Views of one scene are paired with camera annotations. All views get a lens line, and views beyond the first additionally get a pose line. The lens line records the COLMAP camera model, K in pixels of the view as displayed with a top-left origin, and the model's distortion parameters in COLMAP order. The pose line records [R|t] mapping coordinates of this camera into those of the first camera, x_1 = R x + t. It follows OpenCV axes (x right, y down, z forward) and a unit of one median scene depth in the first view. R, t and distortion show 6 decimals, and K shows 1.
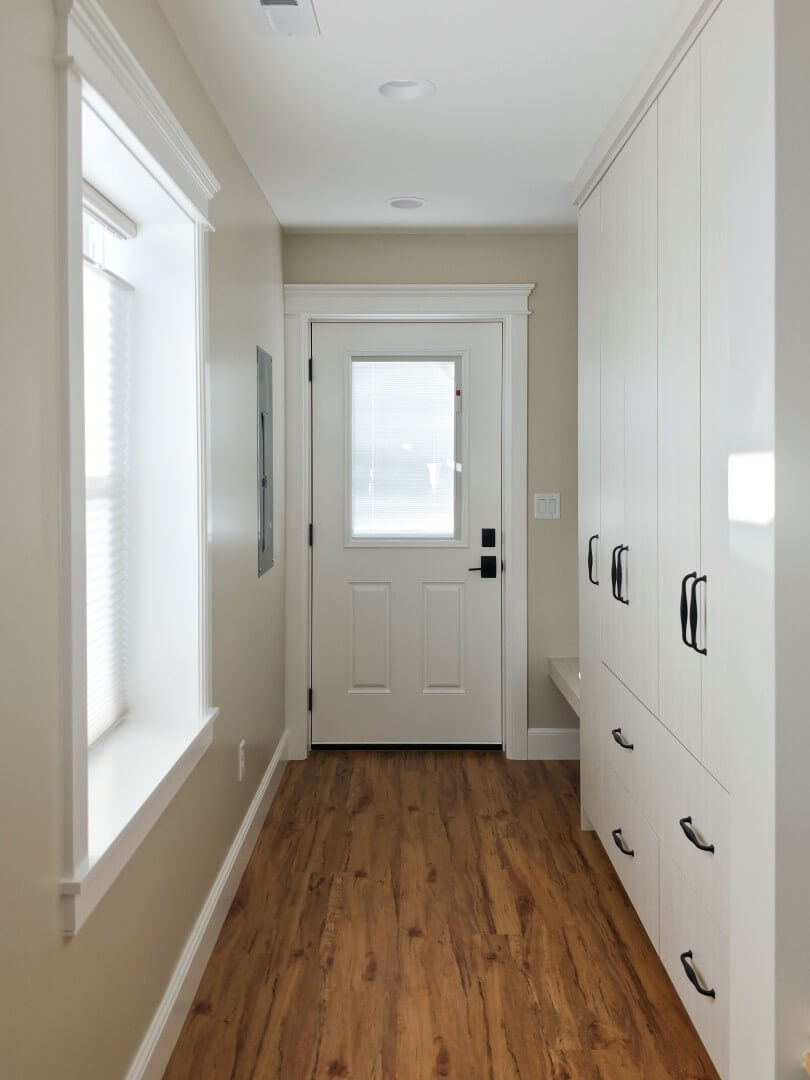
lens RADIAL K [[759.2, 0, 405.0], [0, 759.2, 540.0], [0, 0, 1]] dist [-0.003324, -0.004749]
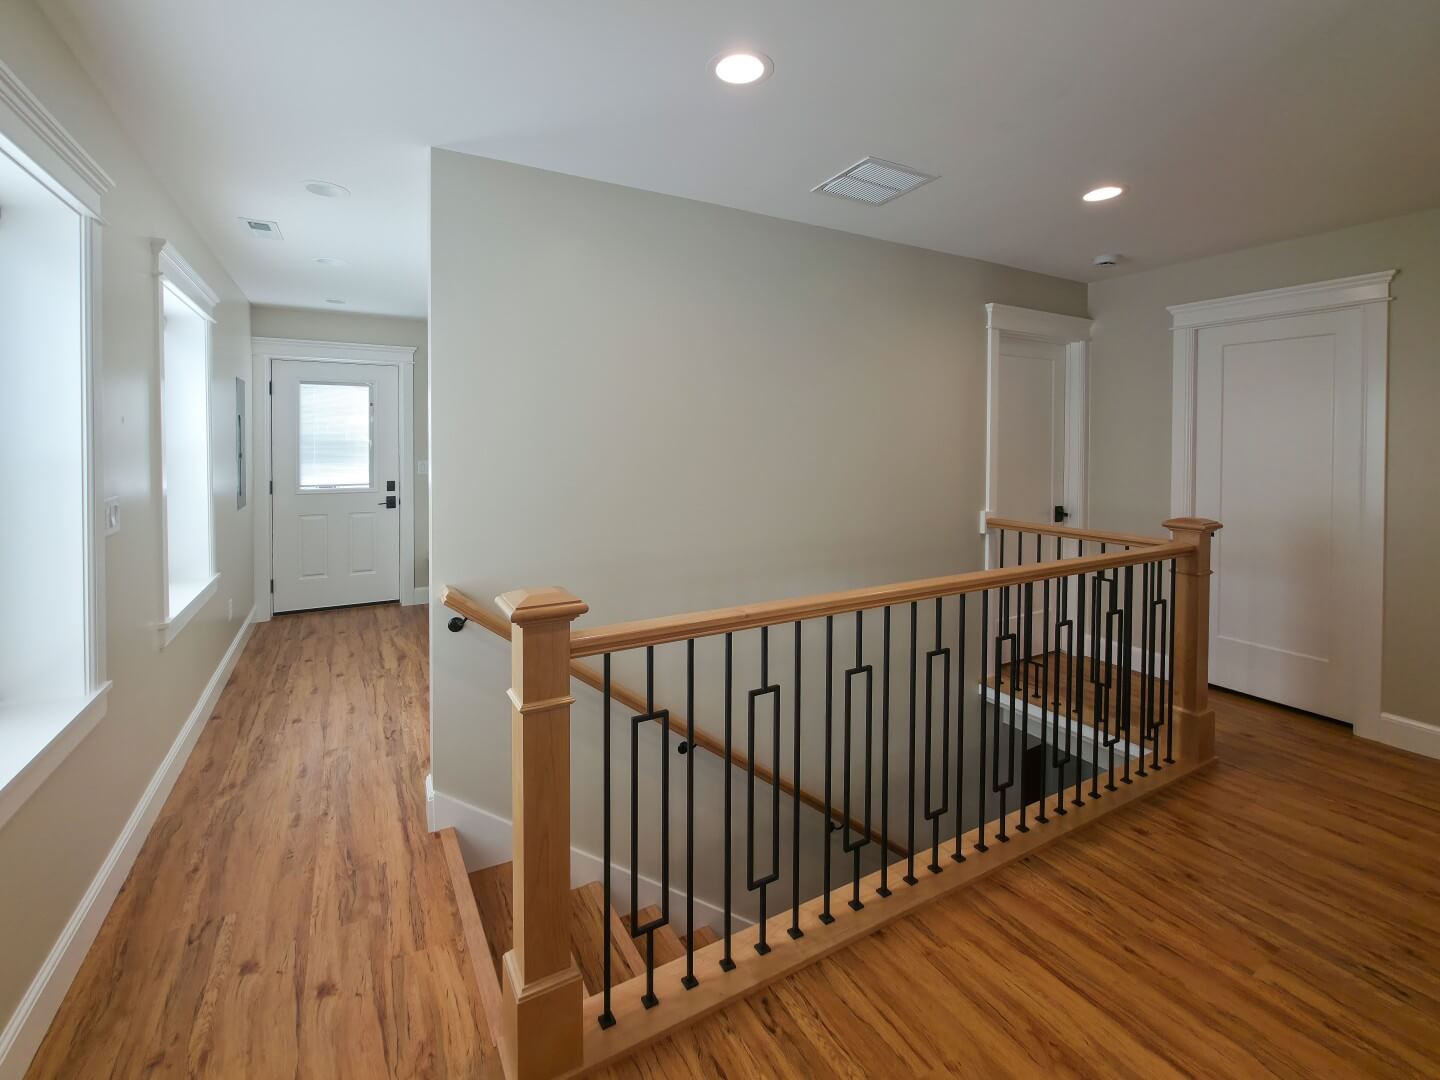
lens RADIAL K [[663.7, 0, 716.5], [0, 663.7, 458.5], [0, 0, 1]] dist [-0.002124, 0.000044]
pose [[0.878487, -0.010058, 0.477660, 0.053785], [0.045525, 0.996991, -0.062734, 0.092026], [-0.475592, 0.076857, 0.876302, -1.031942]]
